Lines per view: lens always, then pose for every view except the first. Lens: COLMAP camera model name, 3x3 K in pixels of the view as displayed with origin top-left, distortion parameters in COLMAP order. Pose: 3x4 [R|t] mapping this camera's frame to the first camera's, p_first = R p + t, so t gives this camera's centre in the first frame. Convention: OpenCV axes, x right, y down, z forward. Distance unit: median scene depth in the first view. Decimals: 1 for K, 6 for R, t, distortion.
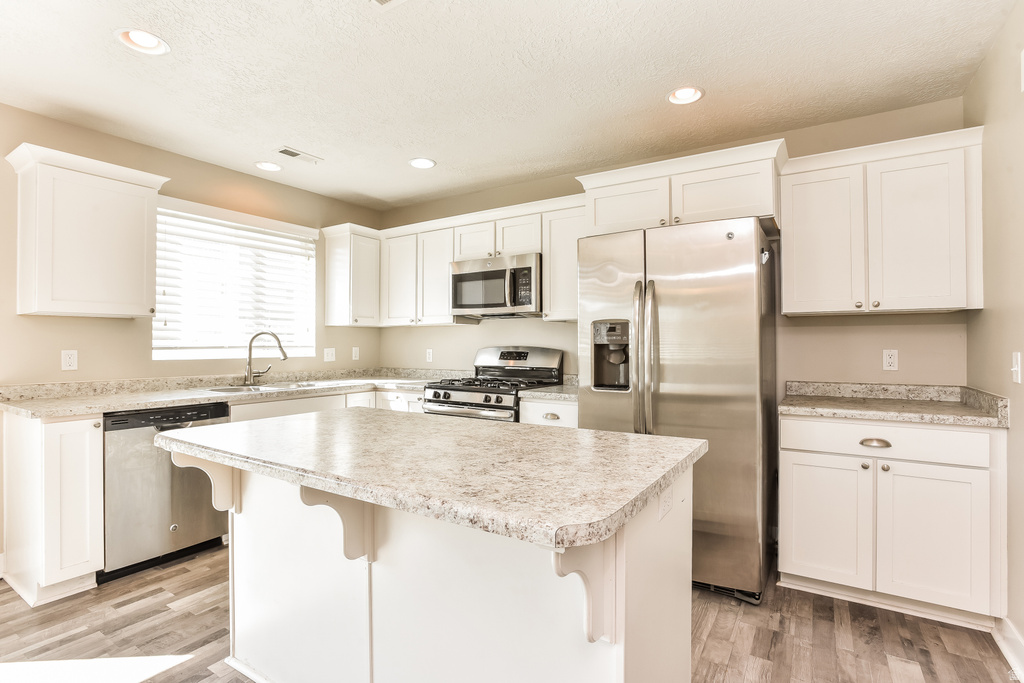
lens RADIAL K [[496.7, 0, 513.4], [0, 496.7, 338.7], [0, 0, 1]] dist [-0.052017, 0.019603]
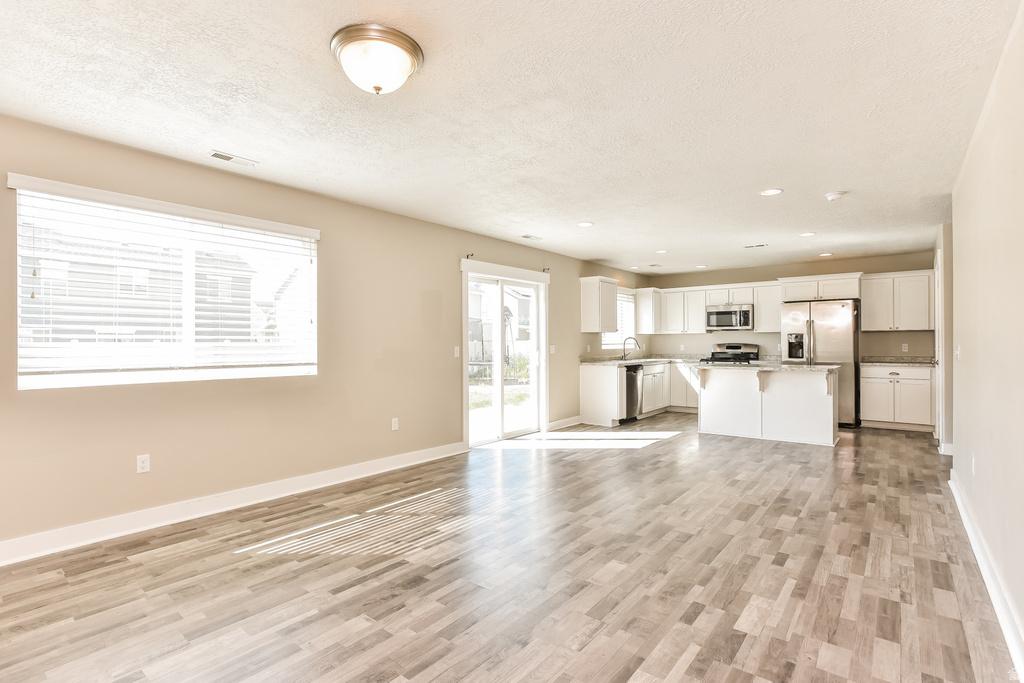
lens RADIAL K [[496.7, 0, 511.4], [0, 496.7, 344.2], [0, 0, 1]] dist [-0.052017, 0.019603]
pose [[0.993000, -0.004087, -0.118046, -0.892742], [0.005667, 0.999899, 0.013048, -0.017880], [0.117981, -0.013626, 0.992922, -1.605132]]
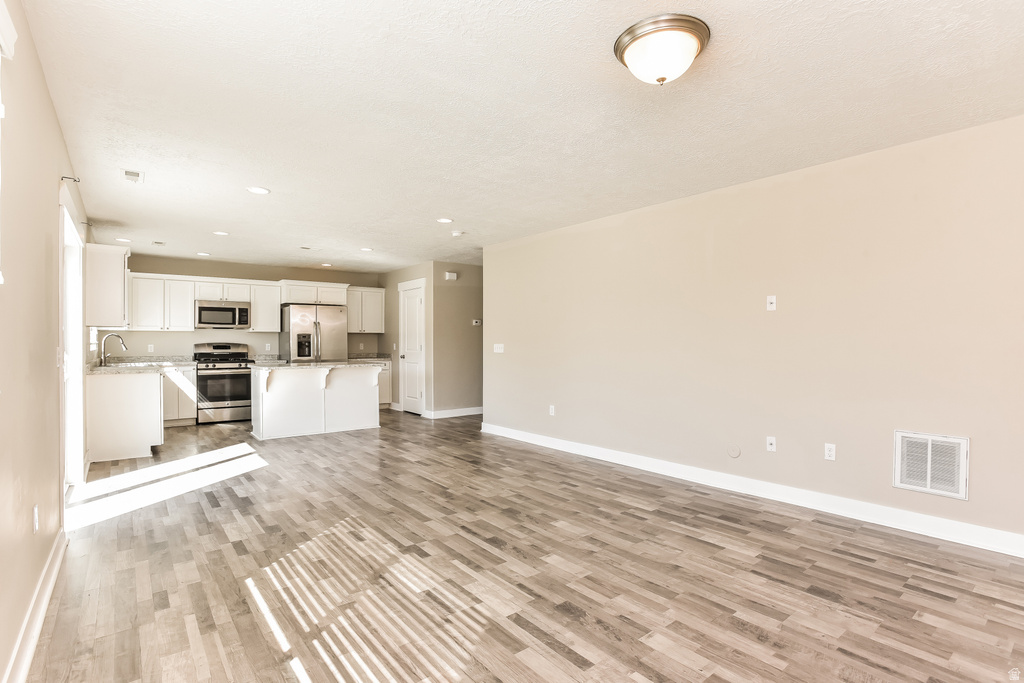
lens RADIAL K [[496.7, 0, 513.8], [0, 496.7, 335.6], [0, 0, 1]] dist [-0.052017, 0.019603]
pose [[0.330543, 0.010647, 0.943731, -1.845798], [-0.010412, 0.999917, -0.007634, -0.014019], [-0.943734, -0.007303, 0.330626, -0.993734]]
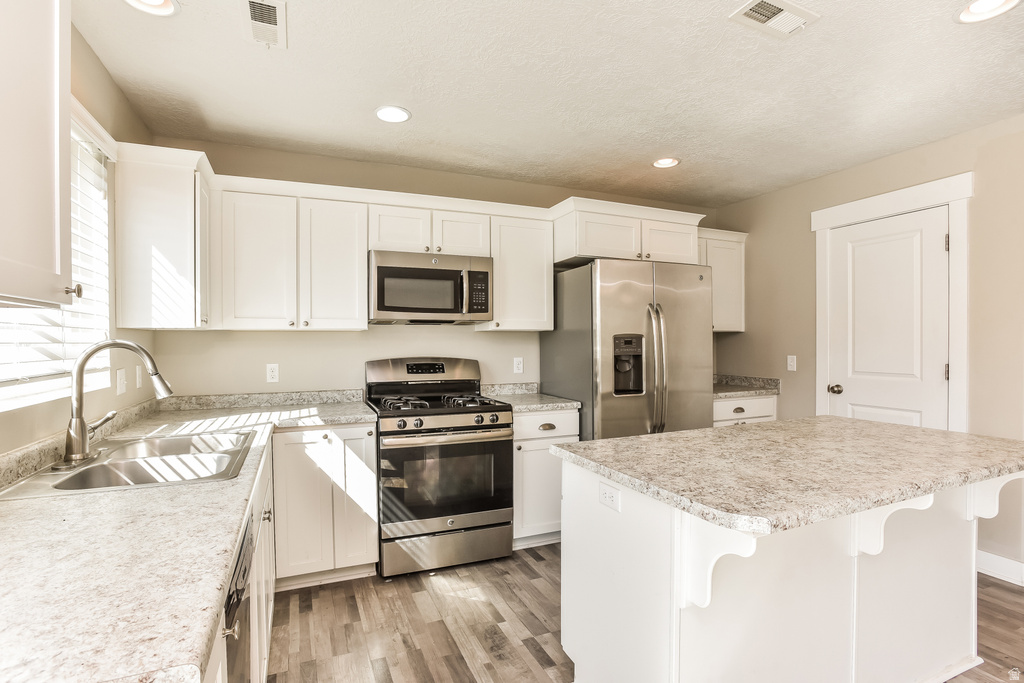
lens RADIAL K [[496.7, 0, 514.6], [0, 496.7, 341.5], [0, 0, 1]] dist [-0.052017, 0.019603]
pose [[0.558411, 0.003131, 0.829559, -0.765368], [-0.003598, 0.999993, -0.001352, -0.014810], [-0.829557, -0.002229, 0.558418, 0.474915]]
